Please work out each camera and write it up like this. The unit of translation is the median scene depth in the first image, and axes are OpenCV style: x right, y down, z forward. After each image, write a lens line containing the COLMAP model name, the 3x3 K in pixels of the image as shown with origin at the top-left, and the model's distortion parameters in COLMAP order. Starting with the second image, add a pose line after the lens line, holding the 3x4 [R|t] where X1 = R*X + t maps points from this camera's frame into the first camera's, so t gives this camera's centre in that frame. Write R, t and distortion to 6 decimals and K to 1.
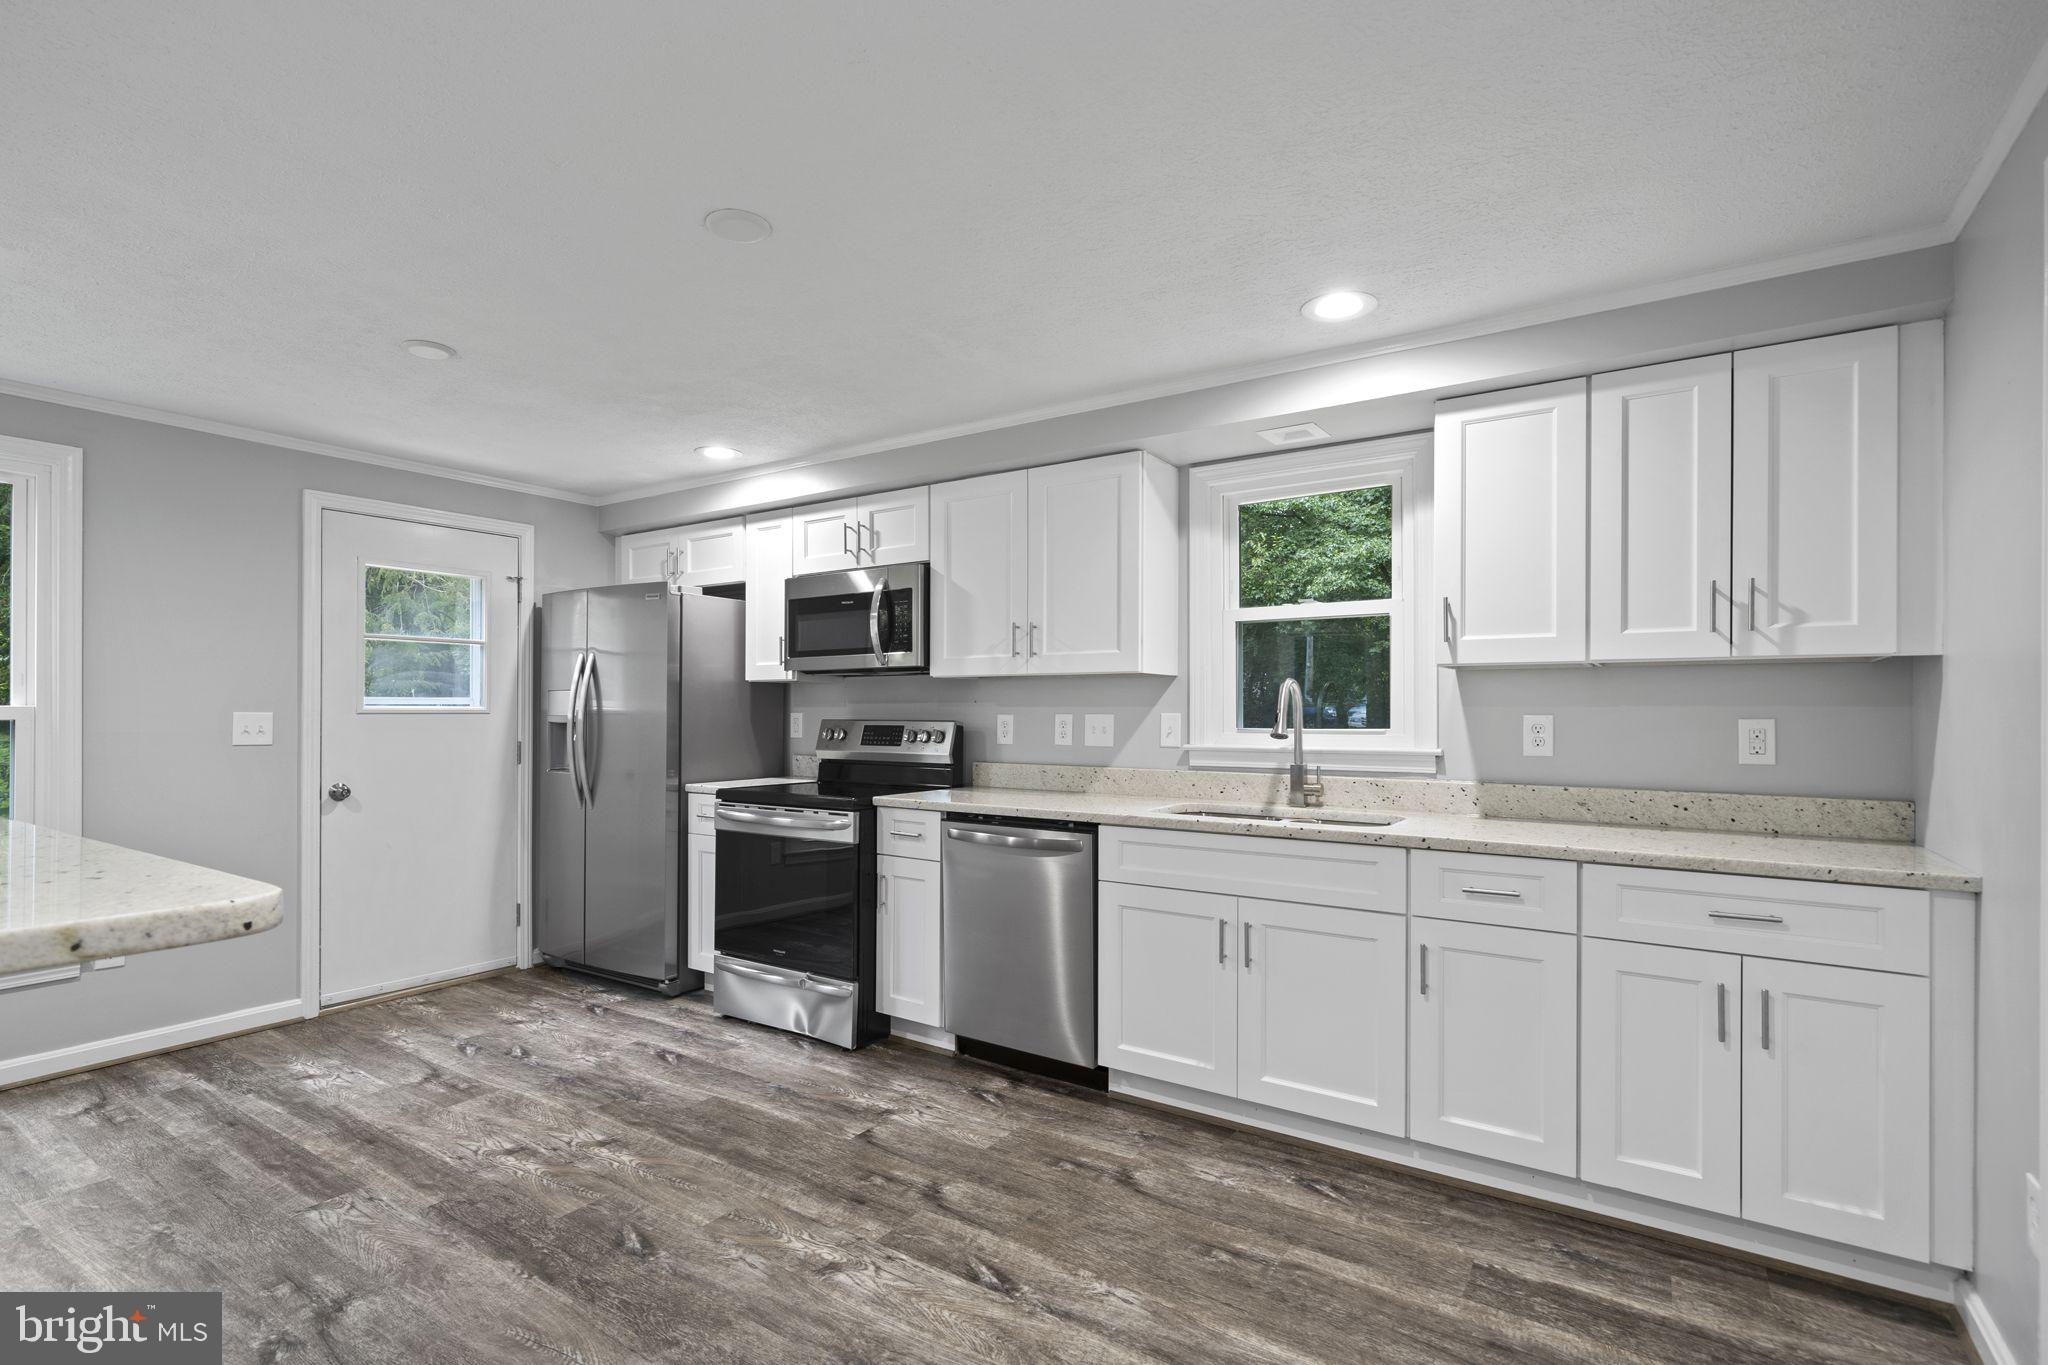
lens RADIAL K [[950.2, 0, 981.4], [0, 950.2, 707.2], [0, 0, 1]] dist [0.000983, 0.000844]
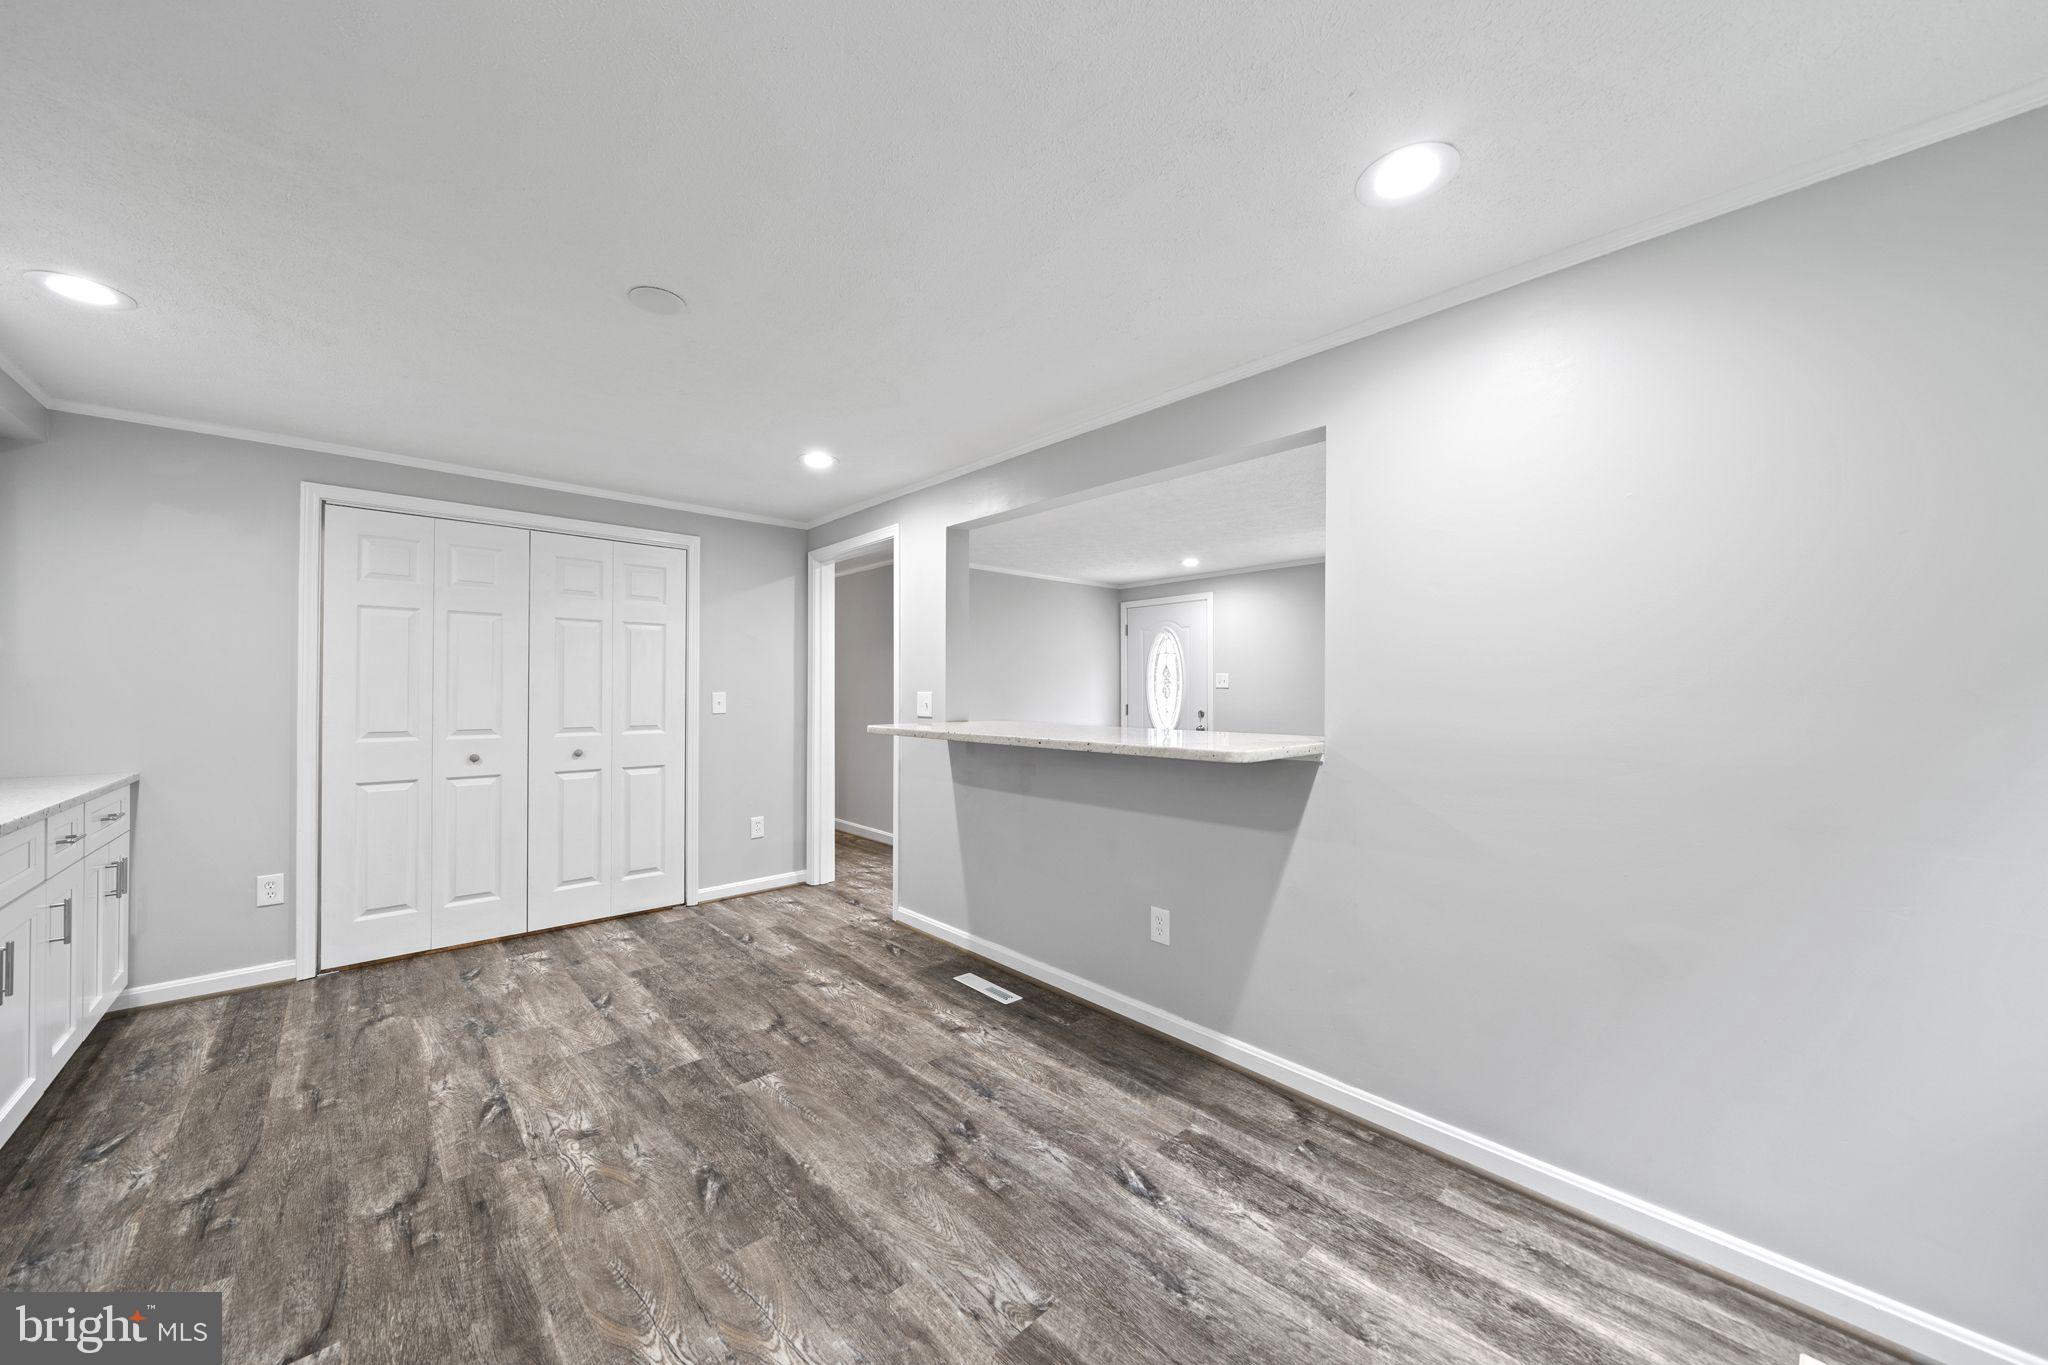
lens RADIAL K [[734.3, 0, 987.1], [0, 734.3, 685.0], [0, 0, 1]] dist [-0.007230, 0.000663]
pose [[-0.966879, -0.000570, 0.255233, -0.567284], [-0.002605, 0.999967, -0.007633, 0.003248], [-0.255220, -0.008045, -0.966850, 1.116020]]
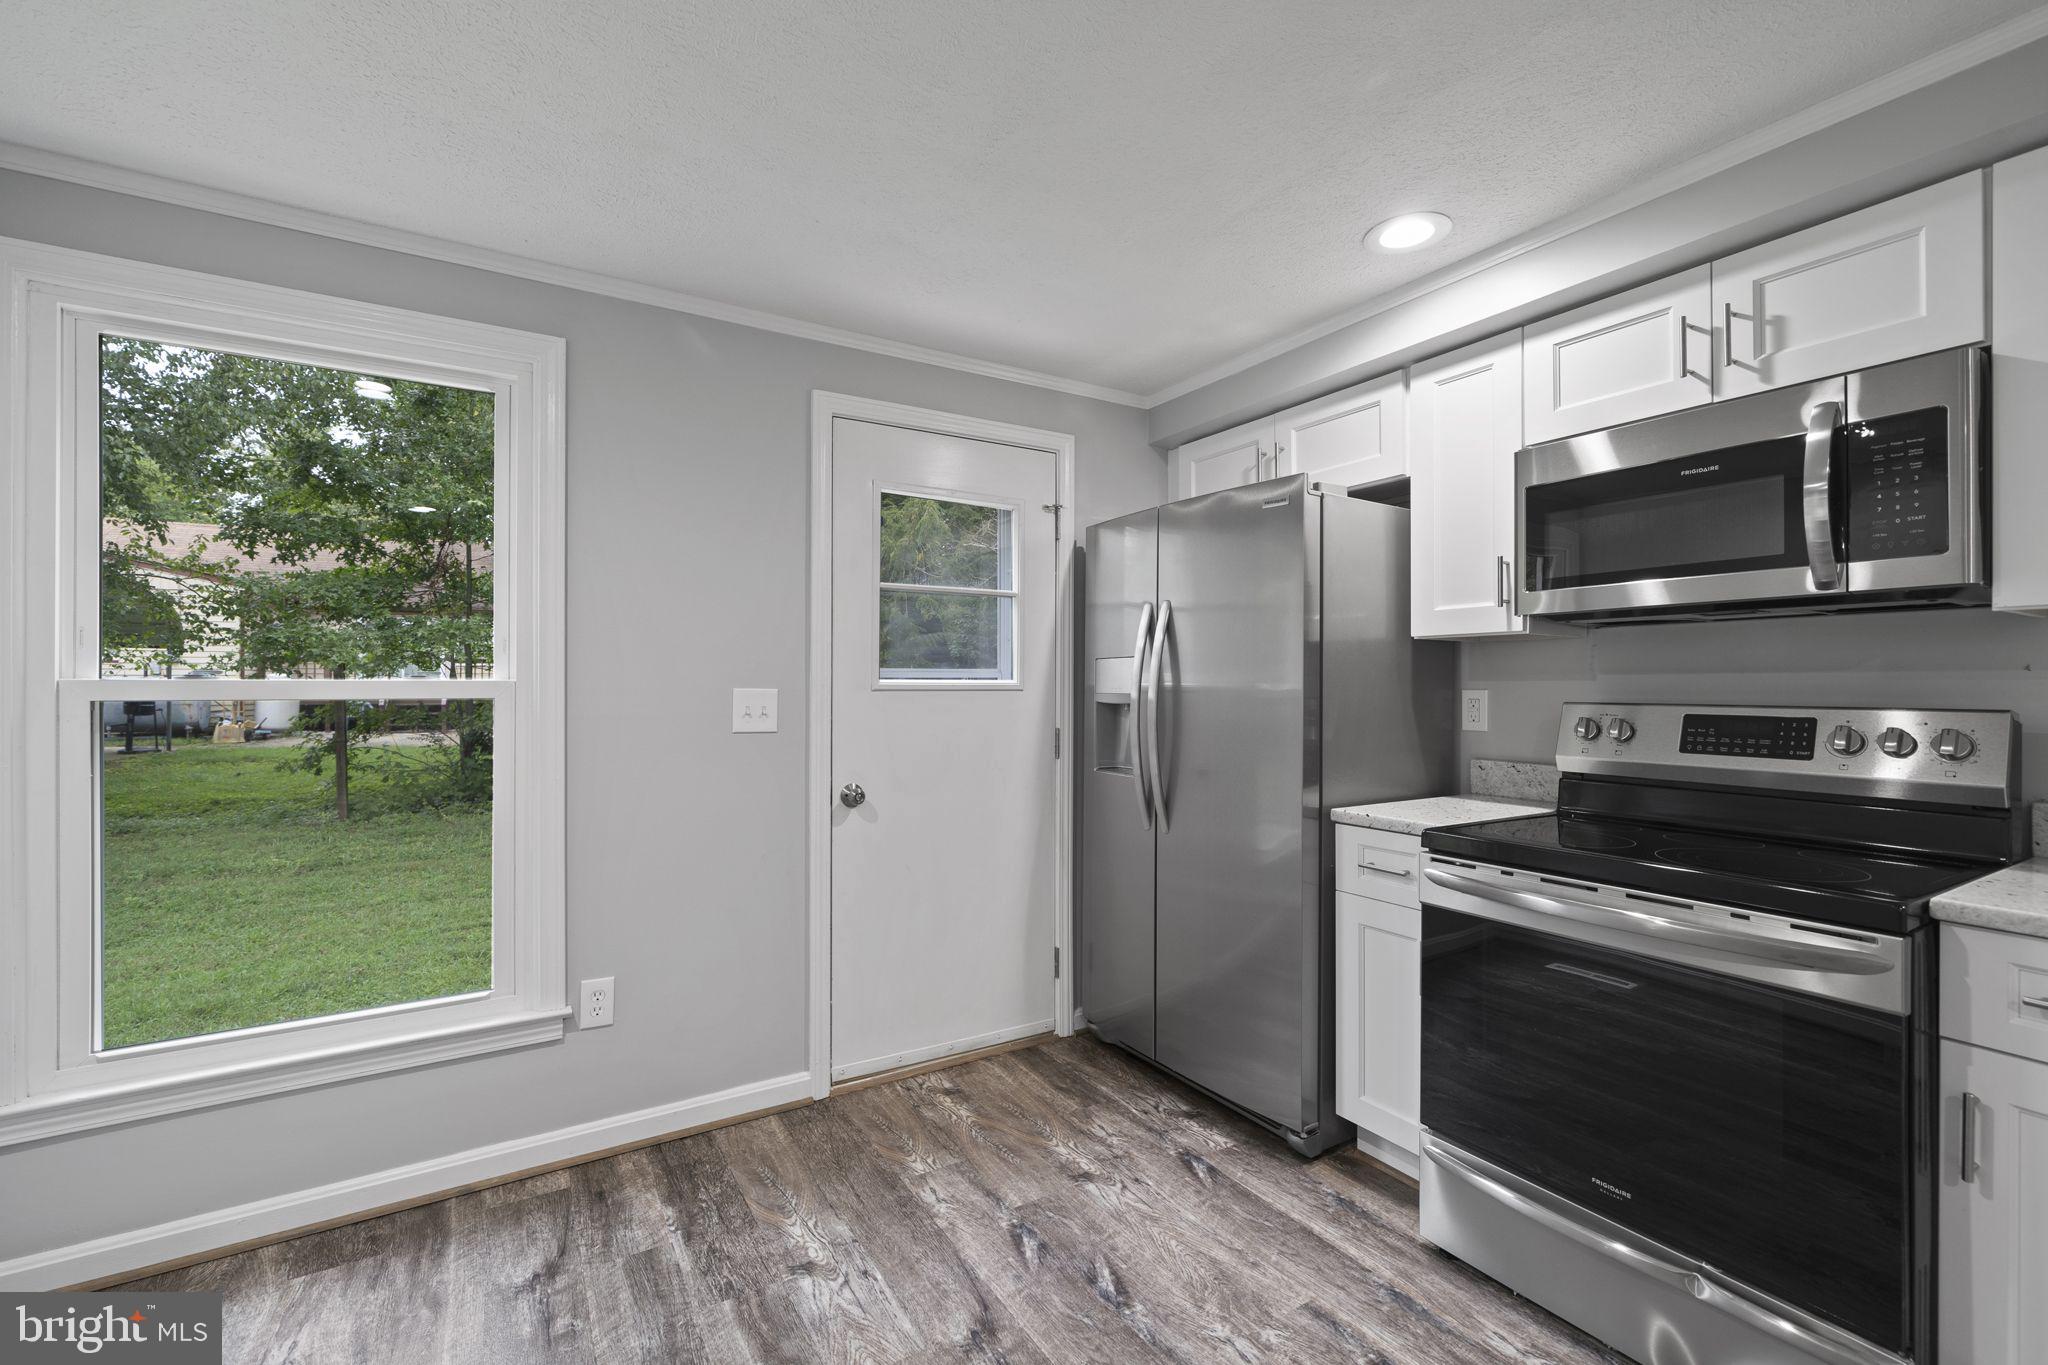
lens RADIAL K [[848.3, 0, 991.4], [0, 848.3, 676.8], [0, 0, 1]] dist [0.000063, 0.000548]
pose [[0.903261, -0.003493, -0.429077, -0.335240], [0.000981, 0.999981, -0.006075, 0.000529], [0.429090, 0.005067, 0.903247, 0.513029]]
